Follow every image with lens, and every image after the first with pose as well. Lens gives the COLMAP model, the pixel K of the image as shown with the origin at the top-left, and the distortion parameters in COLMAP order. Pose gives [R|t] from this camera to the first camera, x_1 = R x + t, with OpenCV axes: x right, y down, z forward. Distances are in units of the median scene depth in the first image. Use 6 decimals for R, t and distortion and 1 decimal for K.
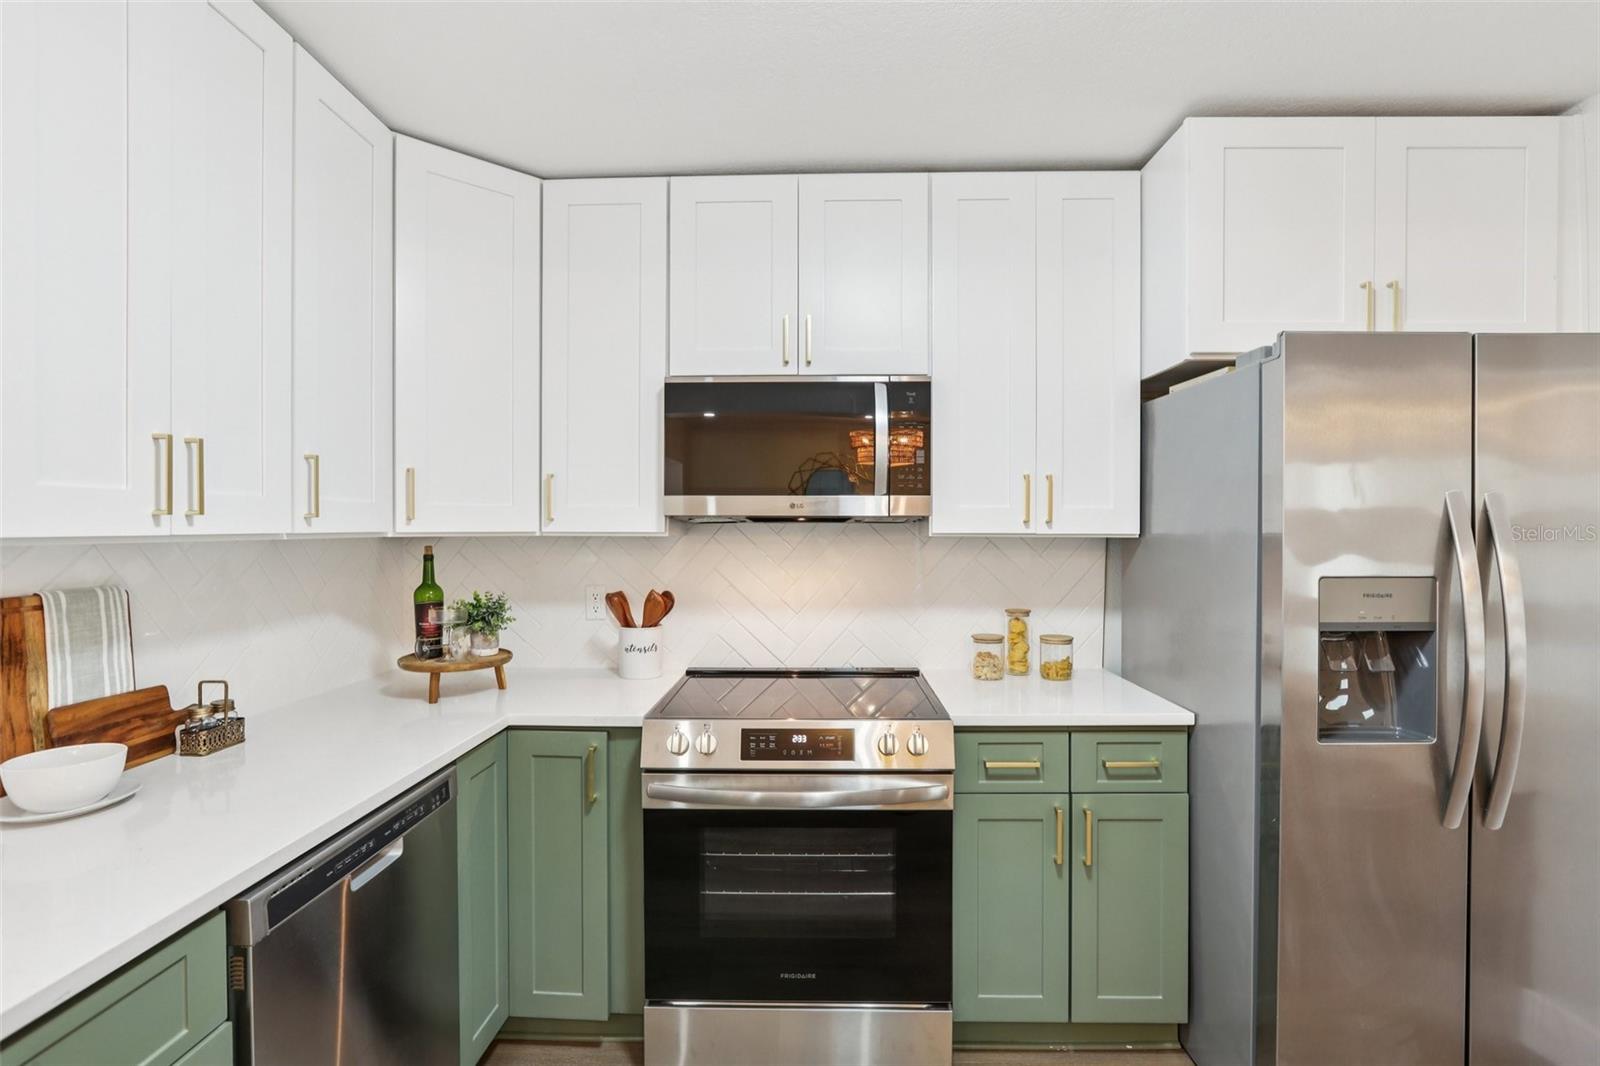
lens RADIAL K [[761.6, 0, 815.9], [0, 761.6, 538.0], [0, 0, 1]] dist [-0.024626, 0.003841]
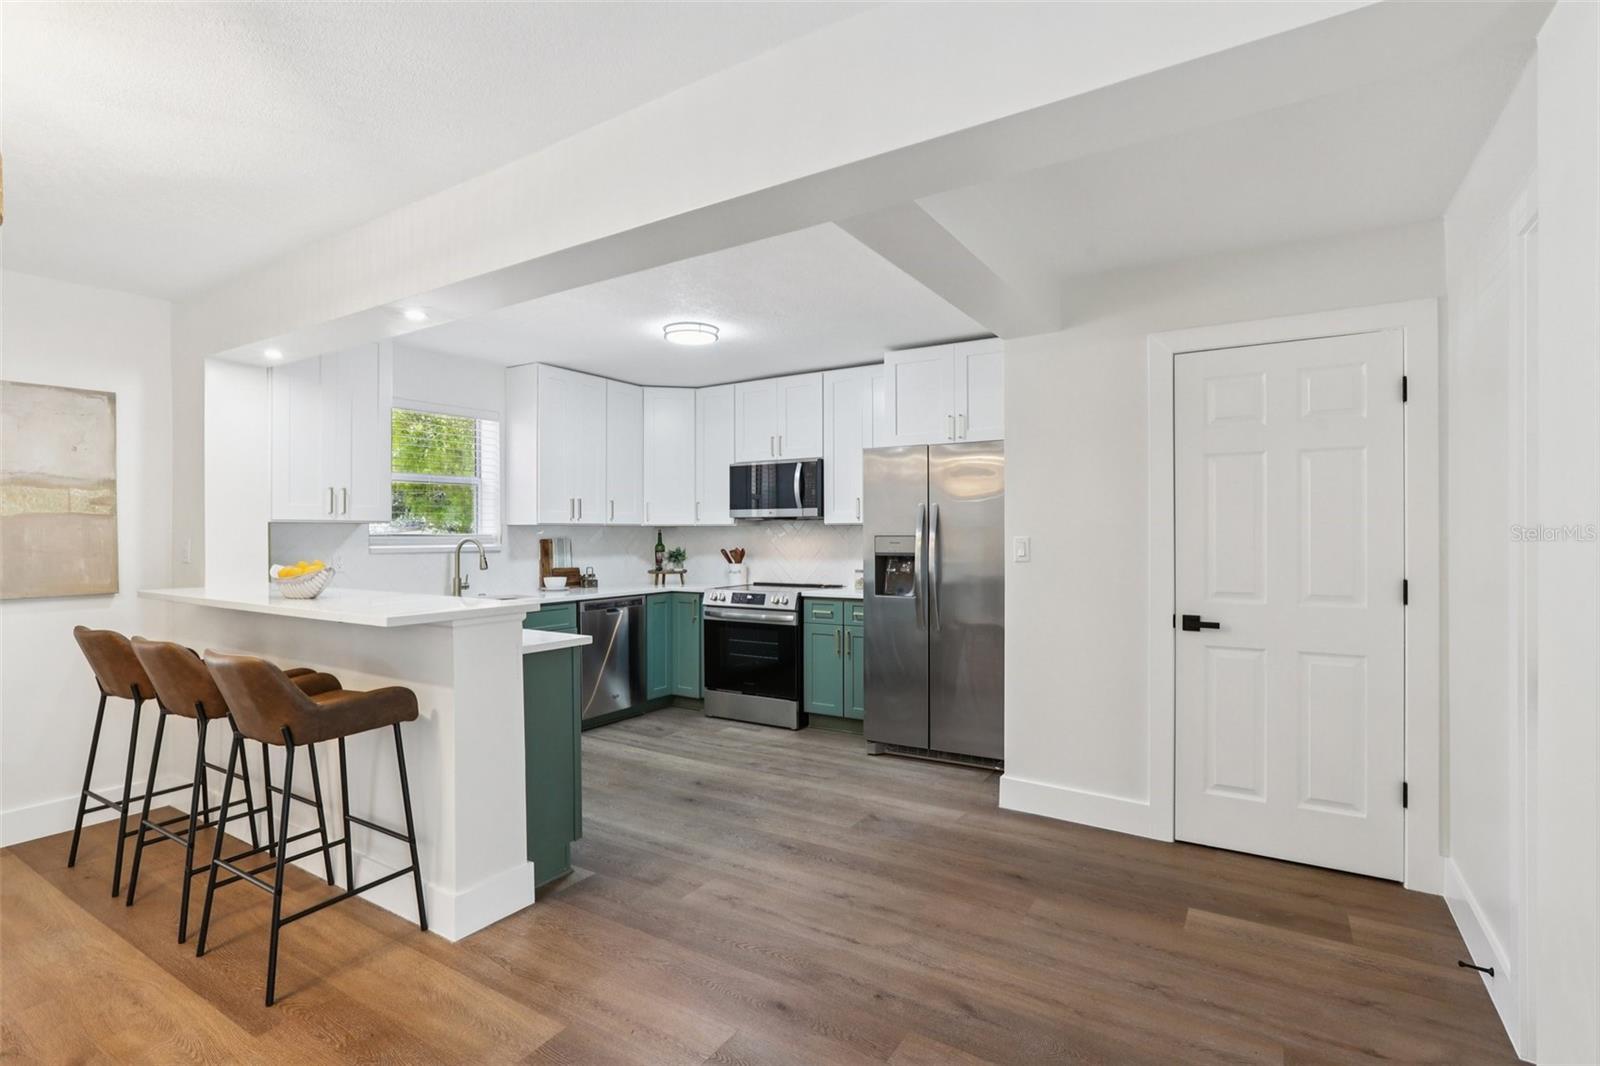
lens RADIAL K [[761.6, 0, 797.4], [0, 761.6, 532.5], [0, 0, 1]] dist [-0.024626, 0.003841]
pose [[0.863759, -0.003364, -0.503893, 1.340292], [-0.004037, 0.999899, -0.013596, 0.057543], [0.503889, 0.013778, 0.863659, -1.155855]]
